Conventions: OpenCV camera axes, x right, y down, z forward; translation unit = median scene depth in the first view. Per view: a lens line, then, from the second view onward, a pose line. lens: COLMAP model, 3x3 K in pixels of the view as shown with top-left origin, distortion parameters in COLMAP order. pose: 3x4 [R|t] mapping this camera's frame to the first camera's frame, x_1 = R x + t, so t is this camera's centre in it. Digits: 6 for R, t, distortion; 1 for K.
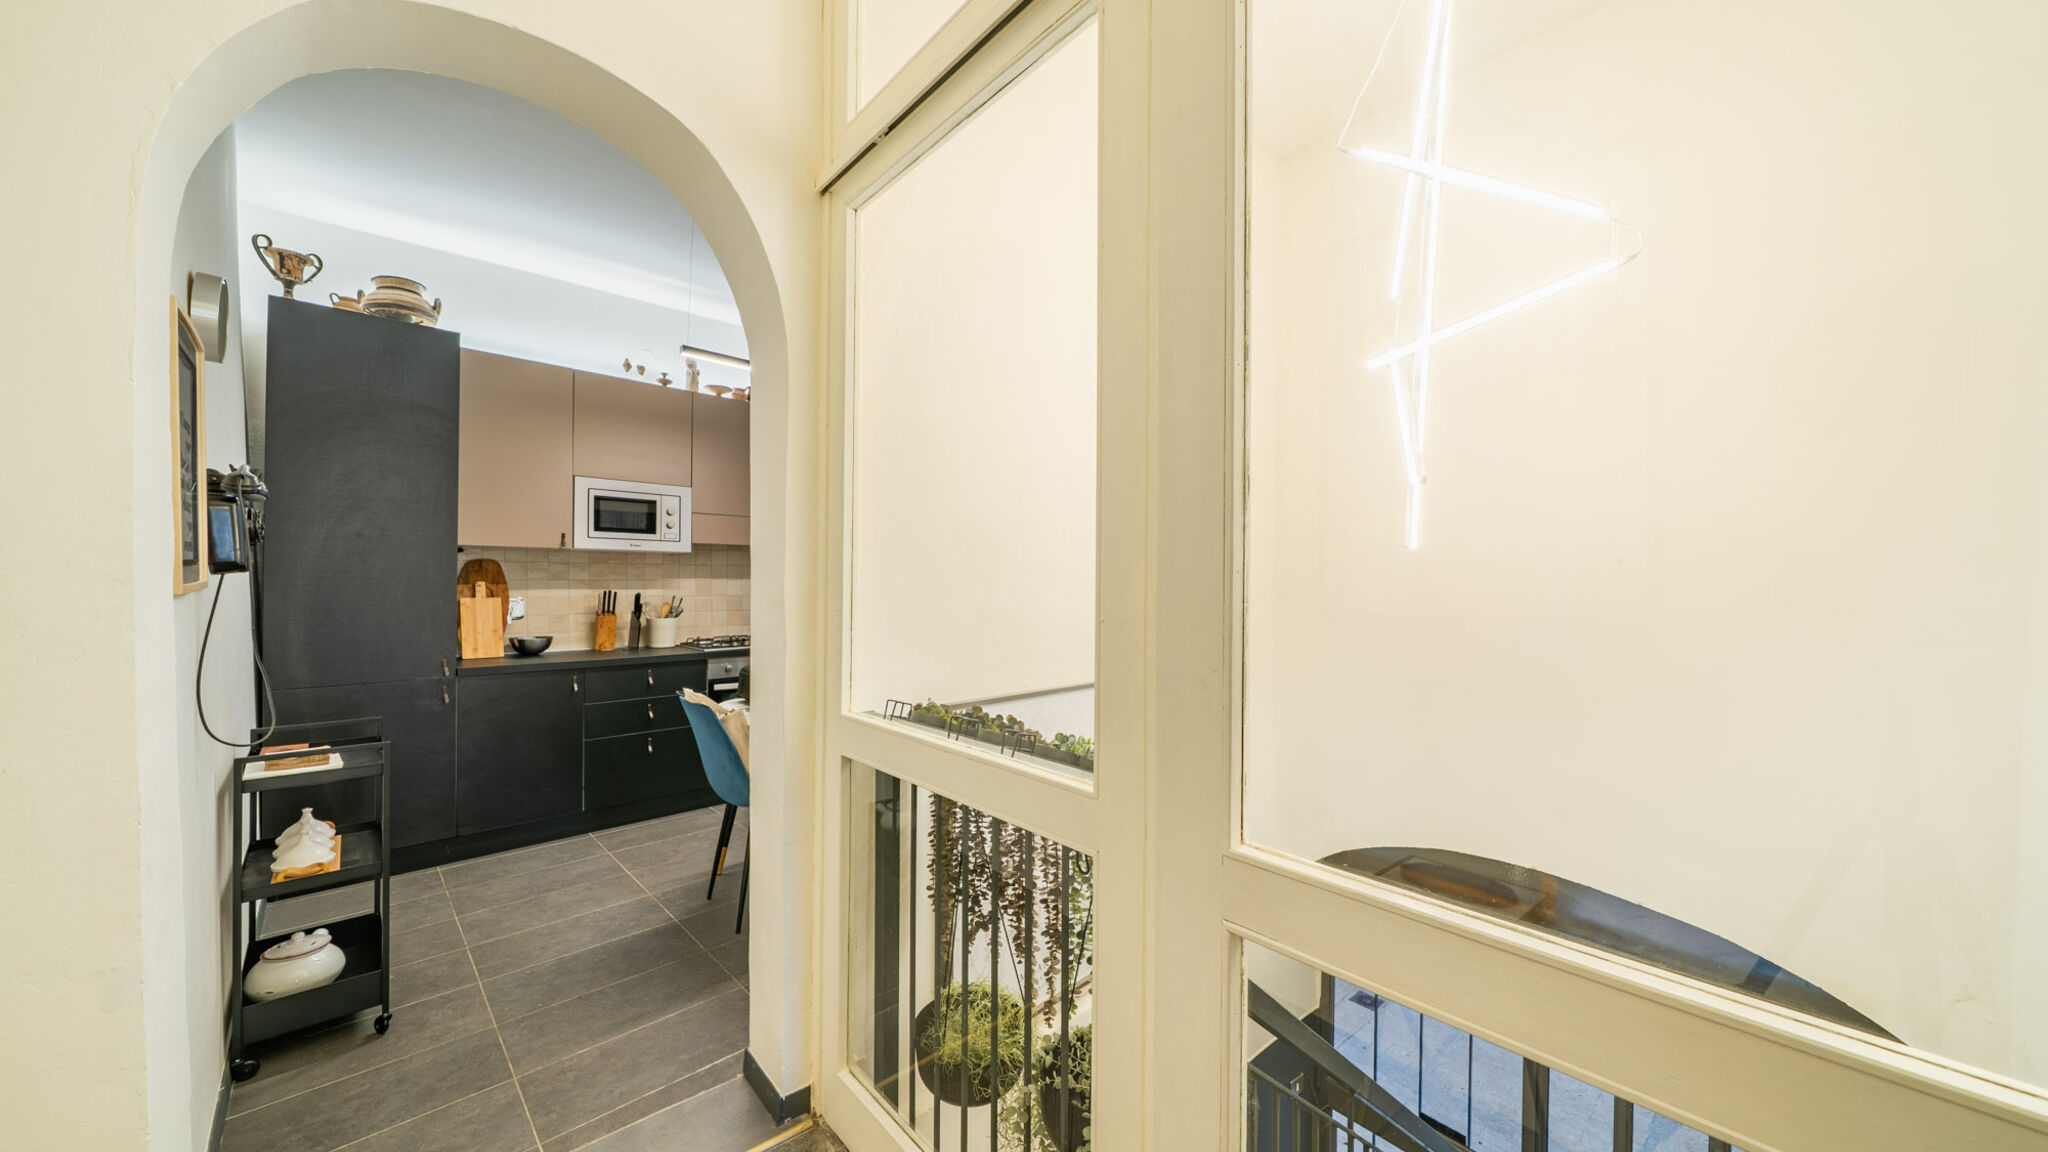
lens RADIAL K [[699.9, 0, 1015.9], [0, 699.9, 580.6], [0, 0, 1]] dist [-0.001546, -0.000286]
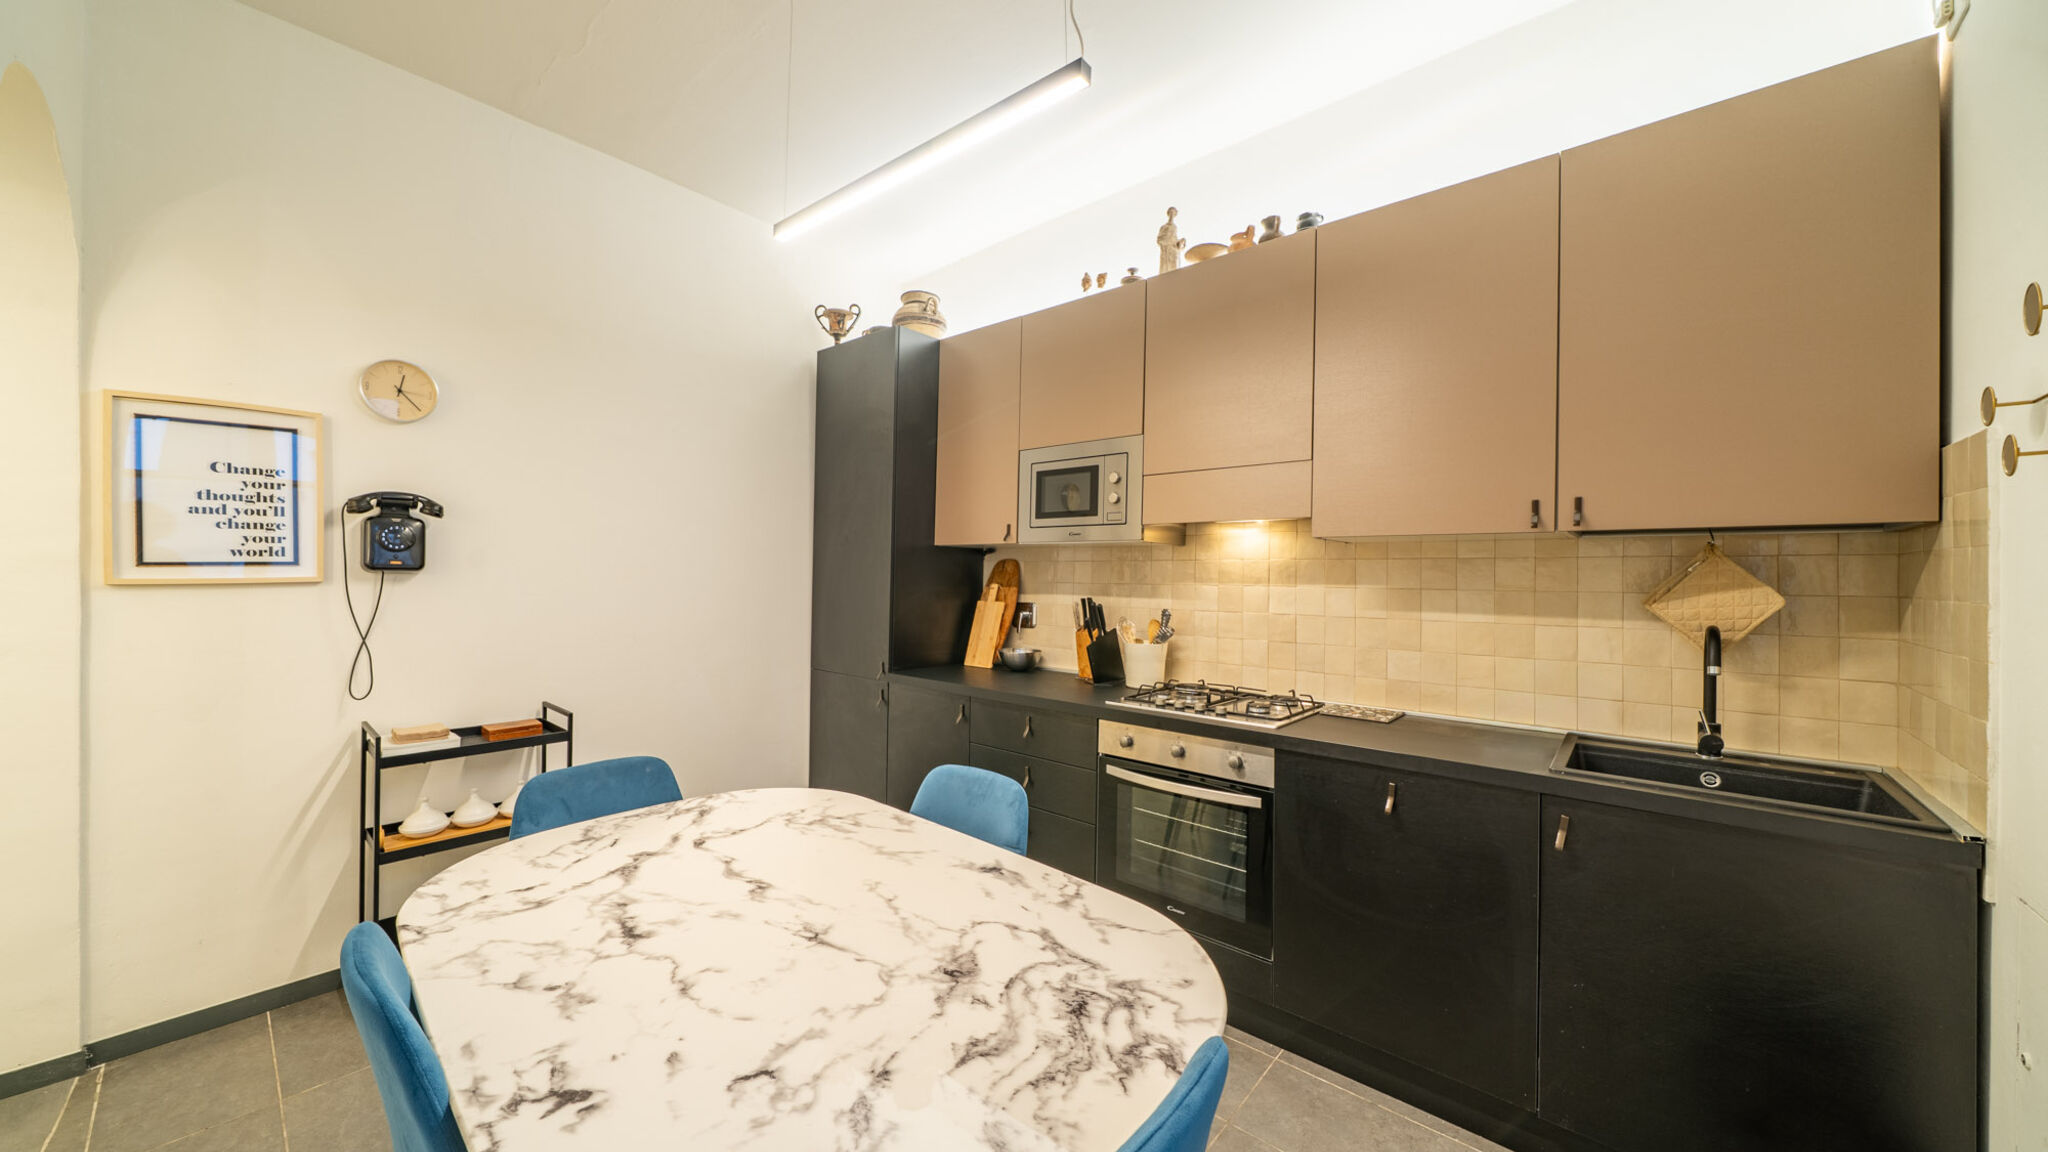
lens RADIAL K [[697.1, 0, 1018.9], [0, 697.1, 600.9], [0, 0, 1]] dist [-0.000423, -0.000056]
pose [[0.082913, 0.029833, -0.996110, 0.184809], [-0.010623, 0.999521, 0.029051, -0.004000], [0.996500, 0.008173, 0.083190, 1.111490]]
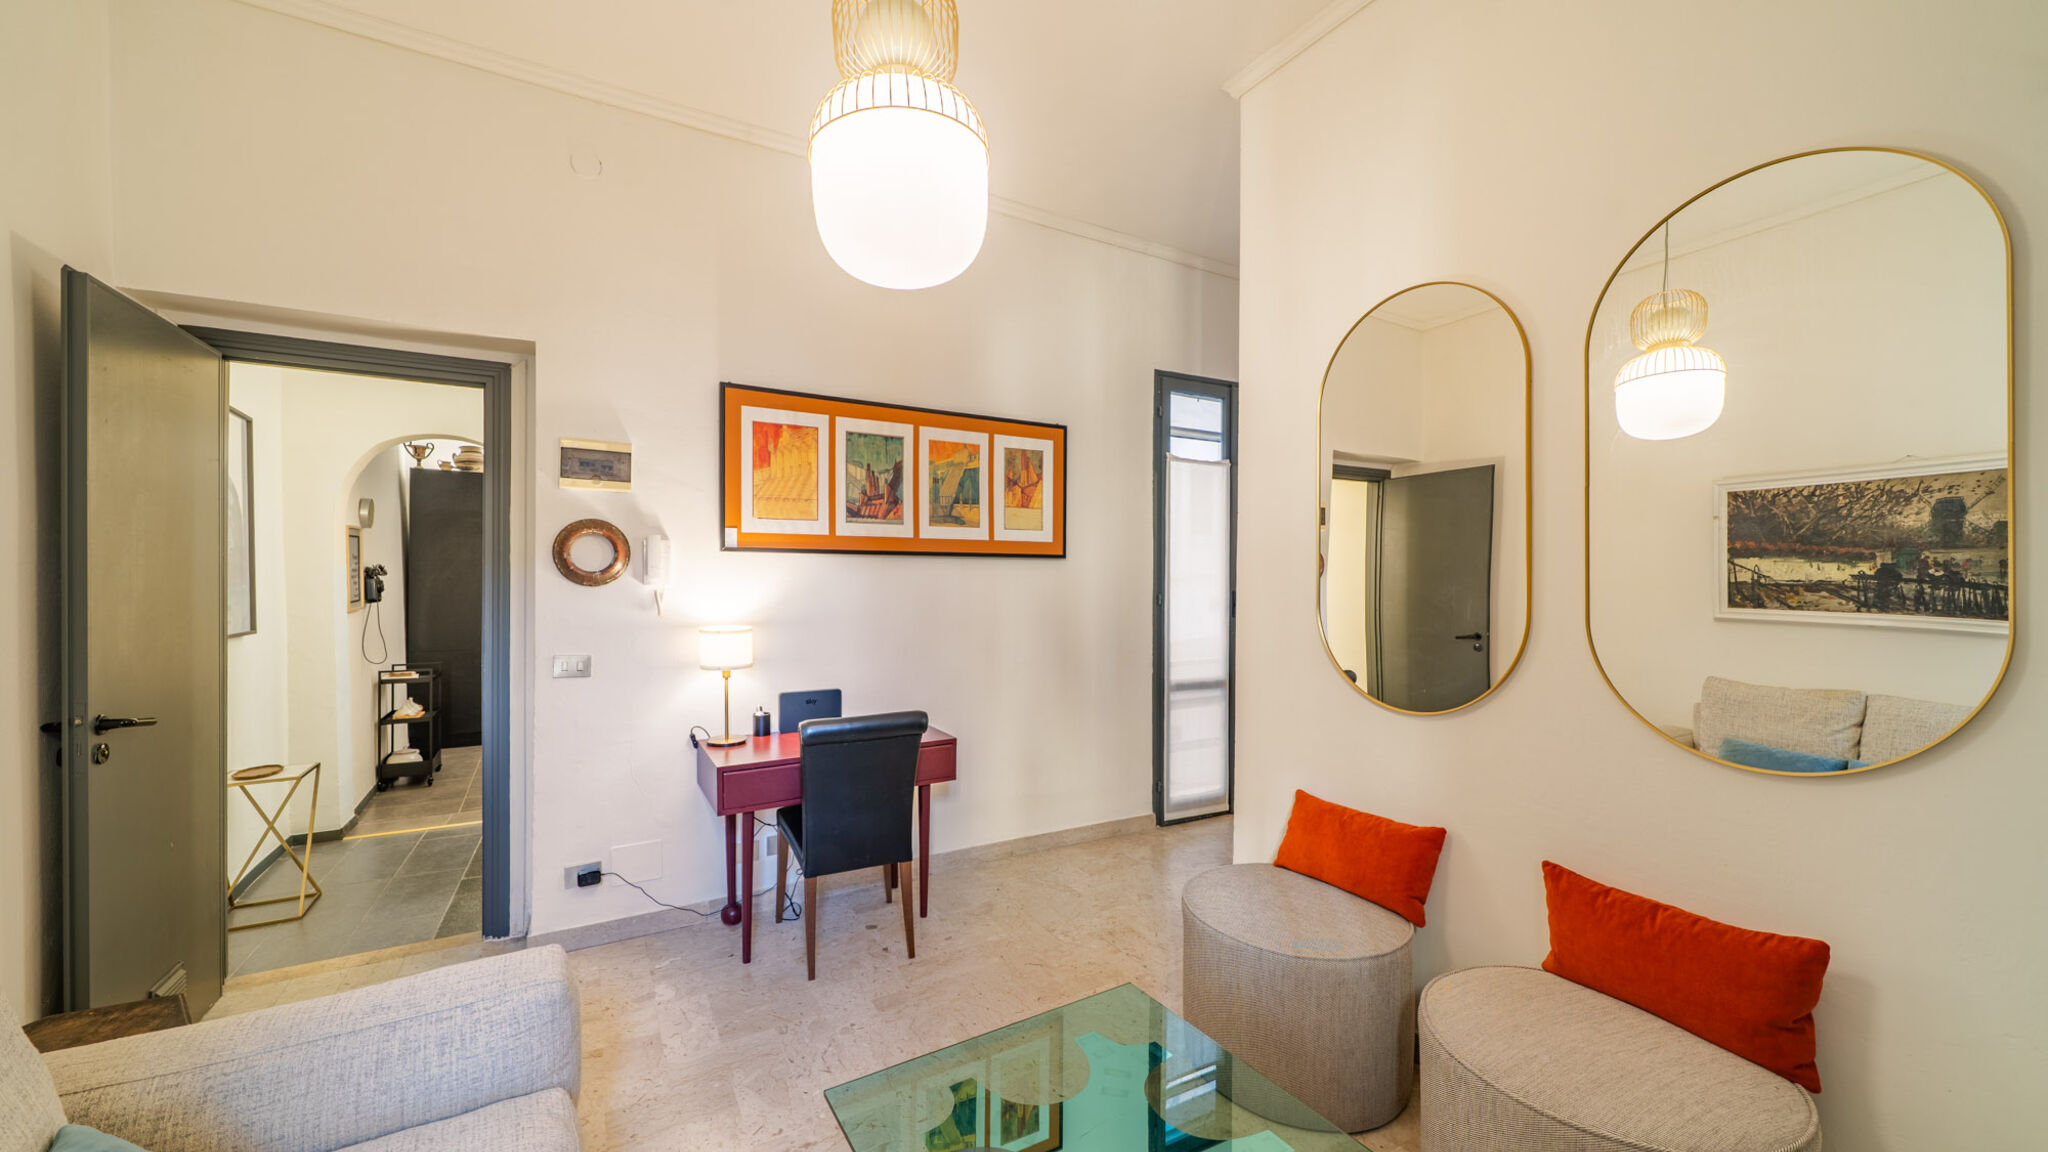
lens RADIAL K [[747.9, 0, 1031.2], [0, 747.9, 570.0], [0, 0, 1]] dist [-0.000312, 0.000036]
pose [[0.977656, -0.012524, -0.209839, 1.128491], [0.010513, 0.999888, -0.010695, -0.044068], [0.209949, 0.008250, 0.977678, -0.746724]]
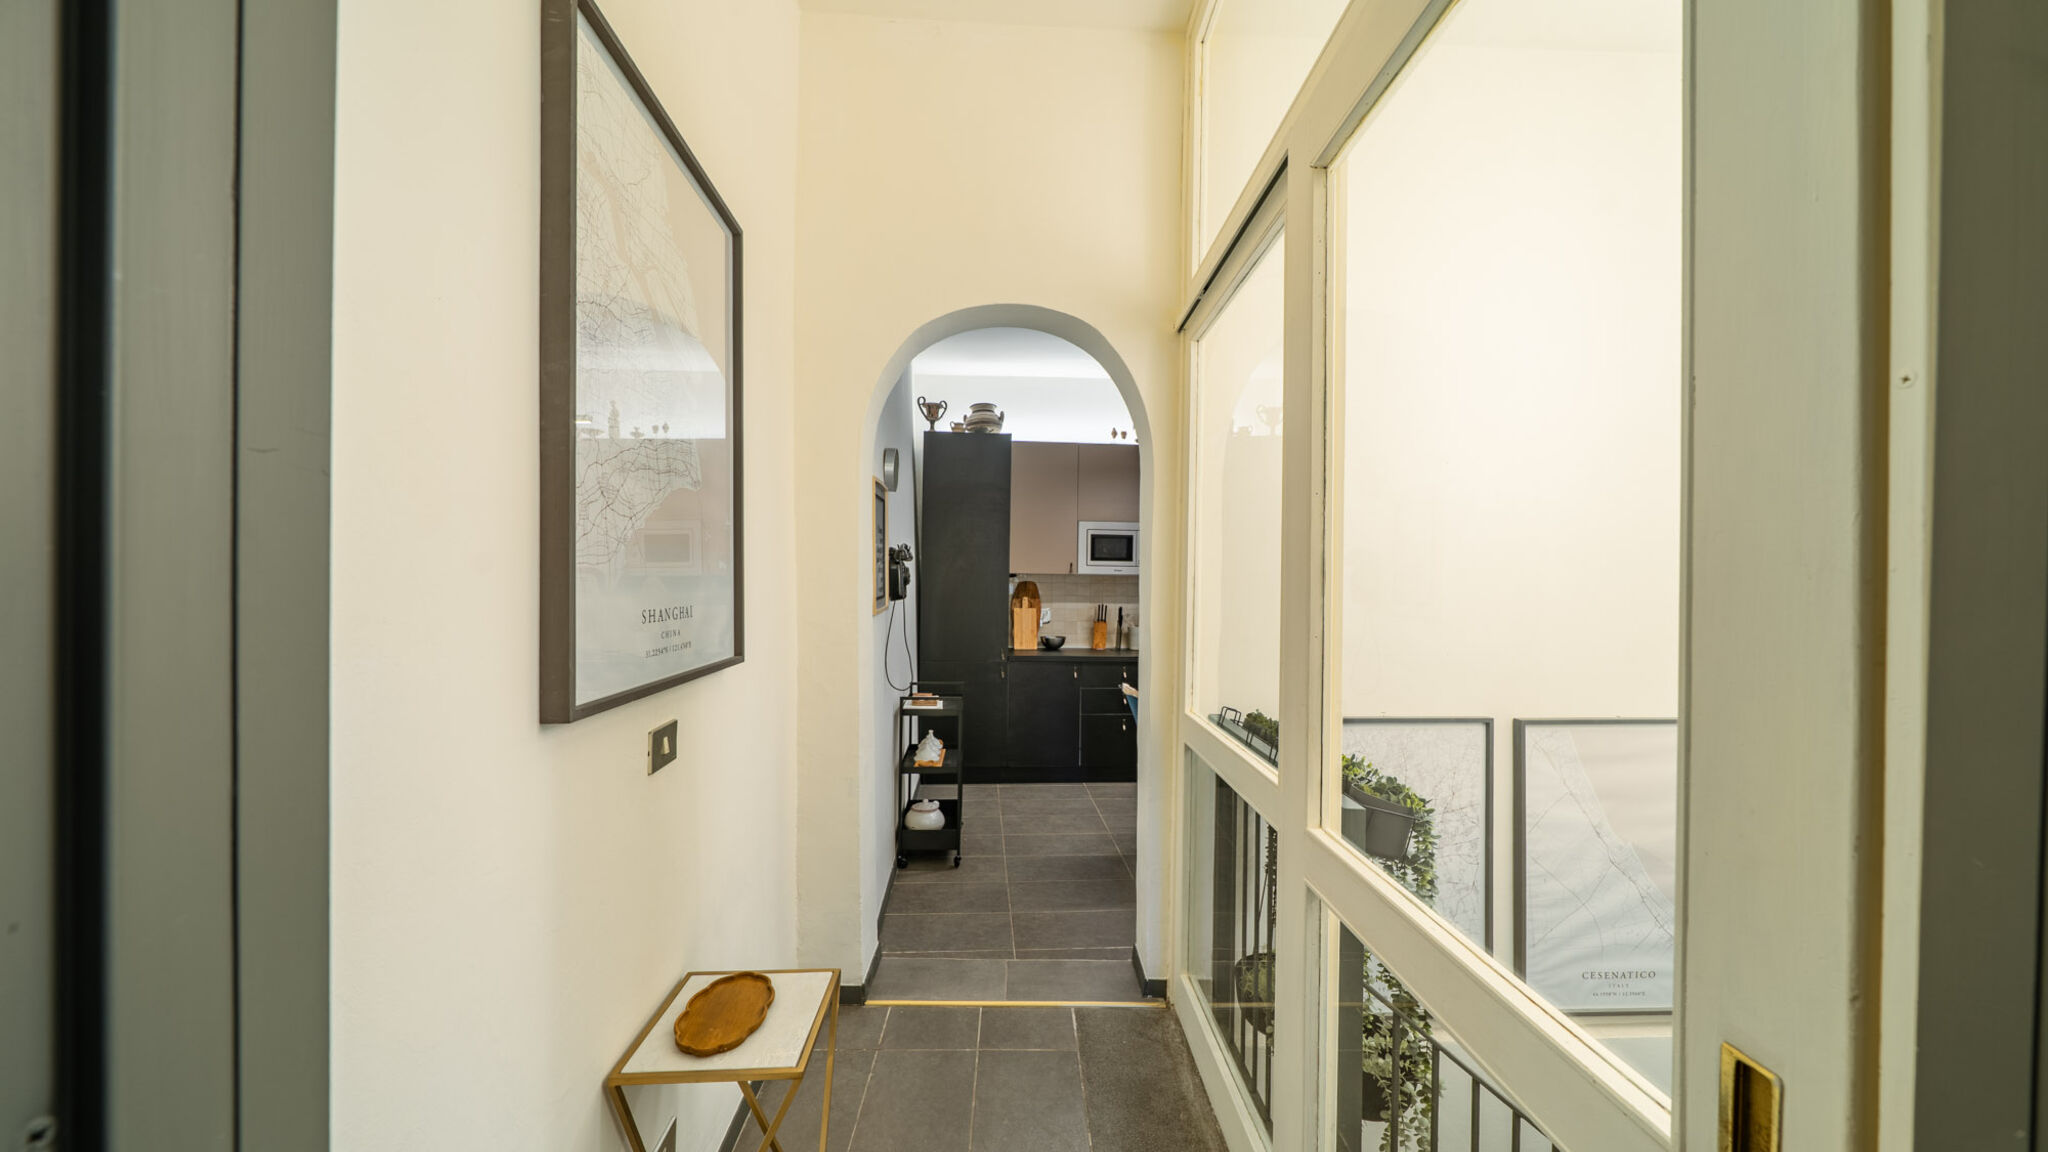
lens RADIAL K [[697.8, 0, 1025.7], [0, 697.8, 582.1], [0, 0, 1]] dist [-0.000625, -0.000043]
pose [[0.760451, 0.004068, -0.649383, 0.212017], [-0.006818, 0.999975, -0.001721, -0.031580], [0.649360, 0.005736, 0.760460, -0.126927]]
